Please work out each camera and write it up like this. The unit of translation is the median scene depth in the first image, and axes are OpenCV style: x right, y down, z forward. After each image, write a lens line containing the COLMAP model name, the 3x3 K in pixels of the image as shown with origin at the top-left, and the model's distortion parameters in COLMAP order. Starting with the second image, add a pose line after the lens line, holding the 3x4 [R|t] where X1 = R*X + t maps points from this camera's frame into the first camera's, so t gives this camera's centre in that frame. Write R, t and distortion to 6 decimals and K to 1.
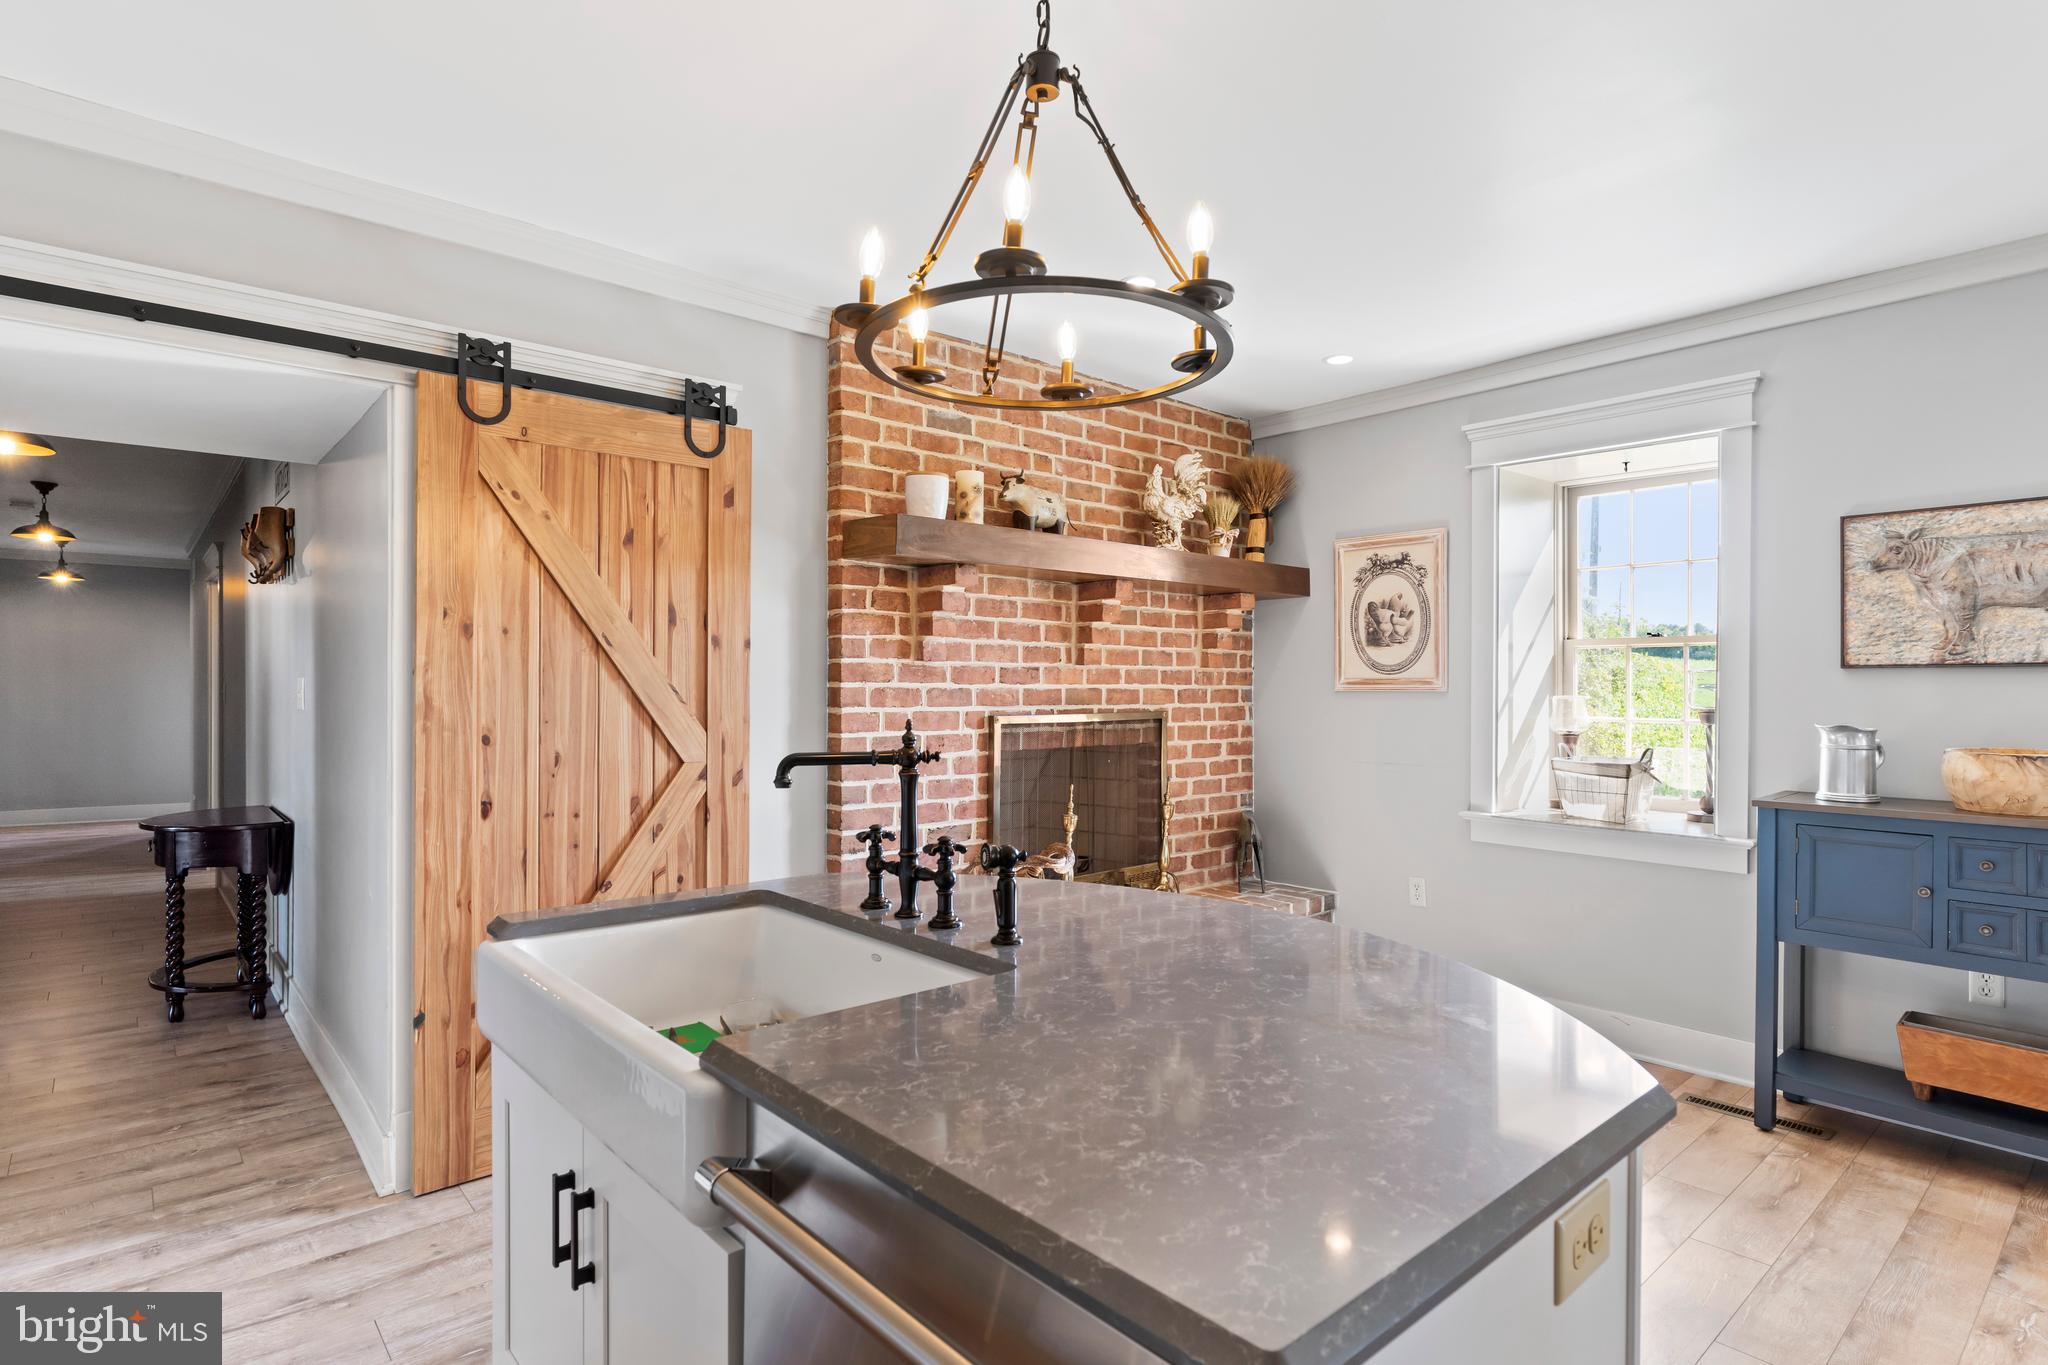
lens RADIAL K [[1051.0, 0, 1021.4], [0, 1051.0, 681.8], [0, 0, 1]] dist [-0.003783, 0.000335]
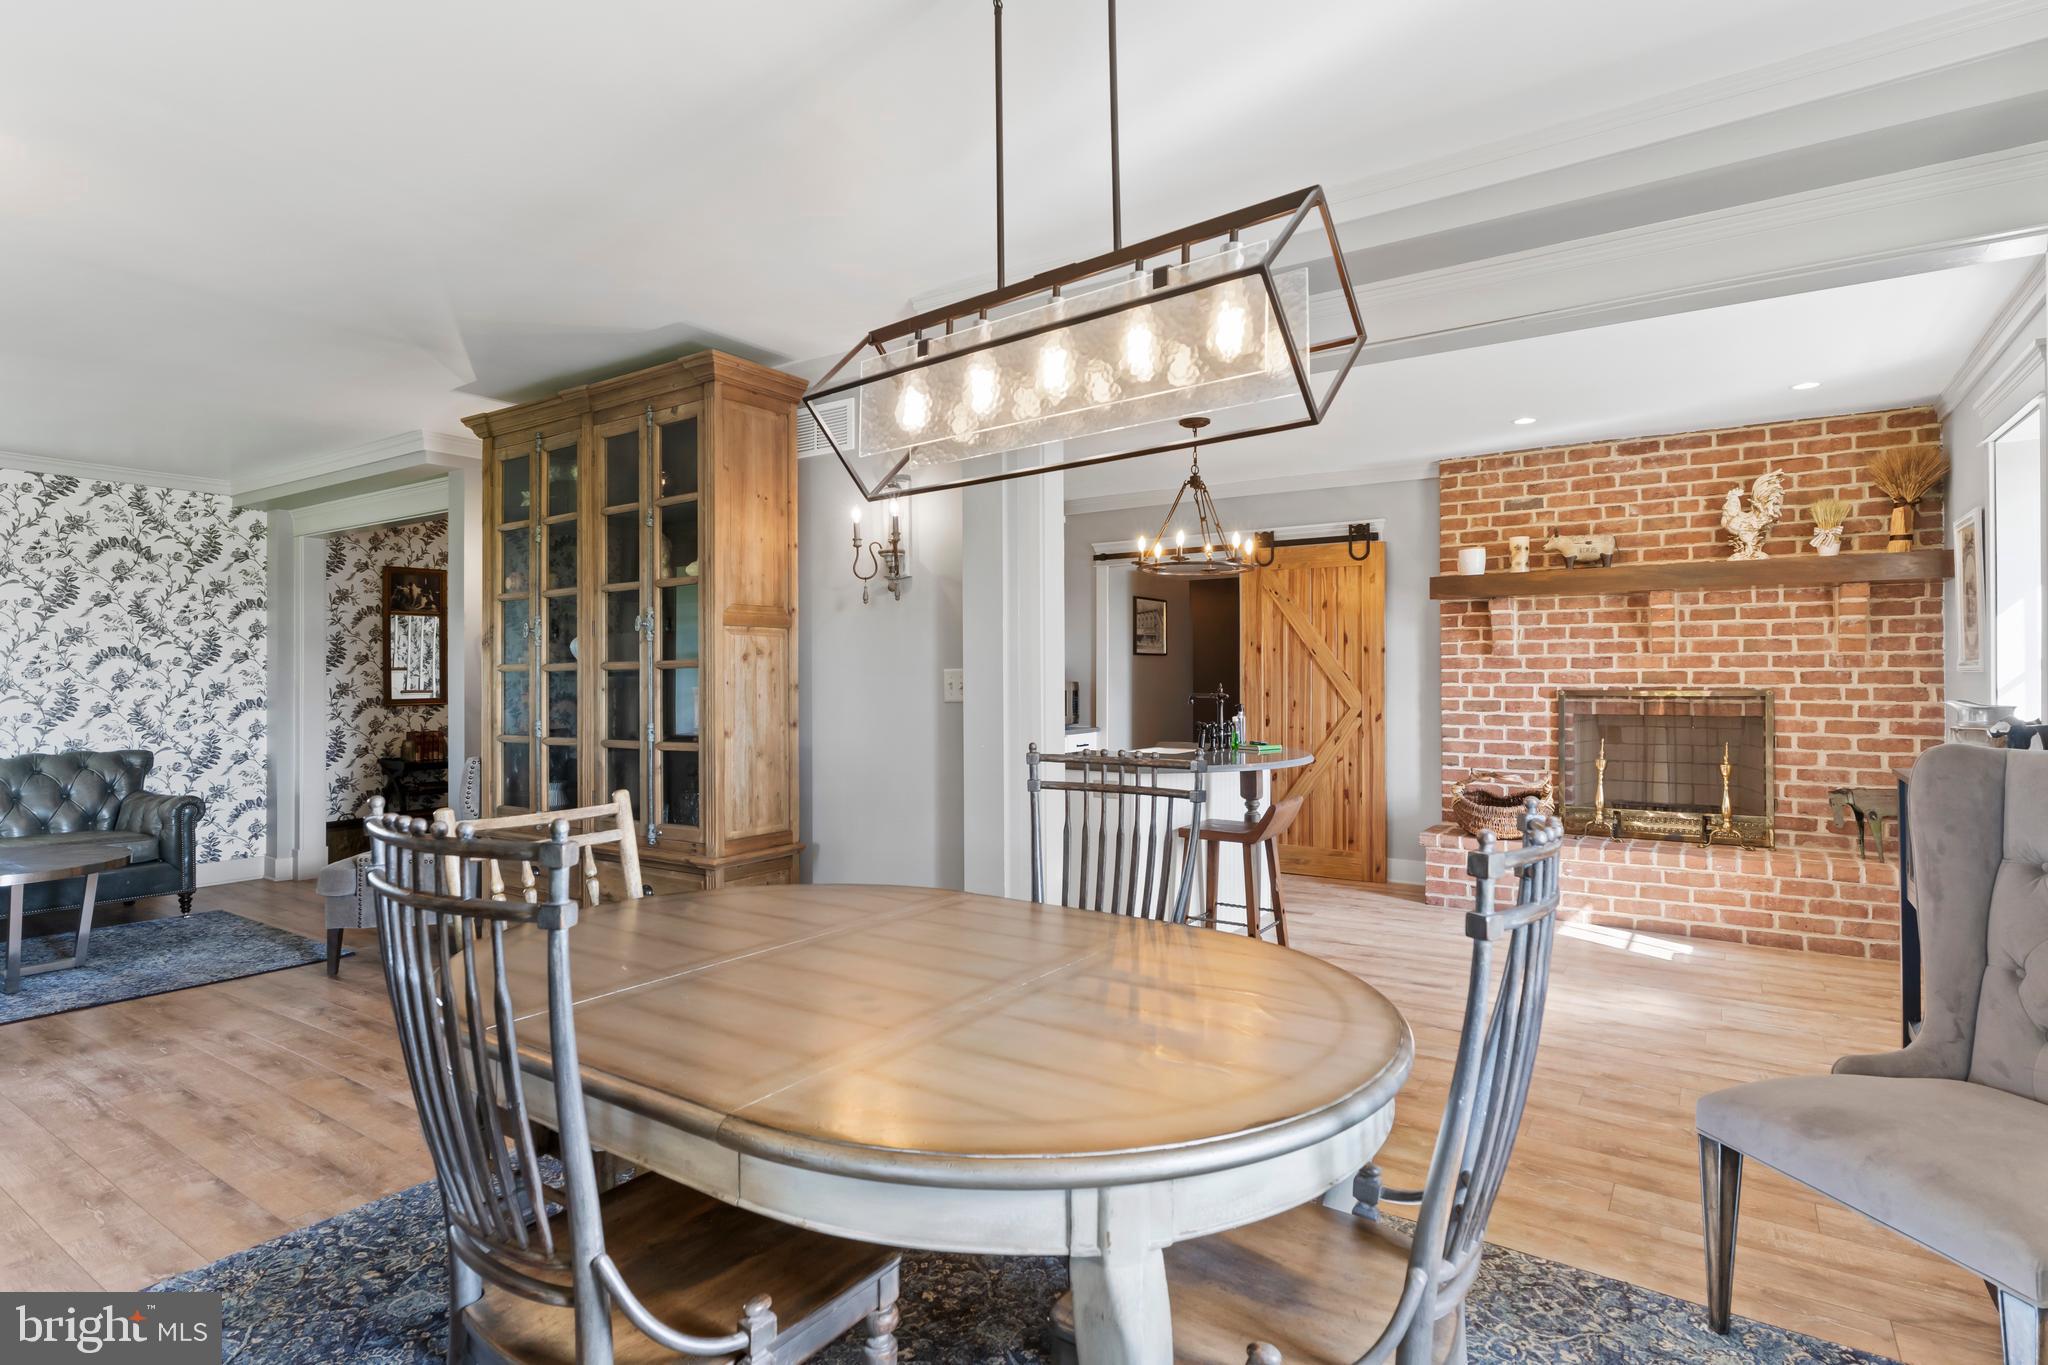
lens RADIAL K [[1051.0, 0, 1021.3], [0, 1051.0, 679.8], [0, 0, 1]] dist [-0.003783, 0.000335]
pose [[0.254086, -0.001243, -0.967181, 1.247523], [0.006588, 0.999978, 0.000445, 0.012045], [0.967159, -0.006484, 0.254089, -0.134513]]
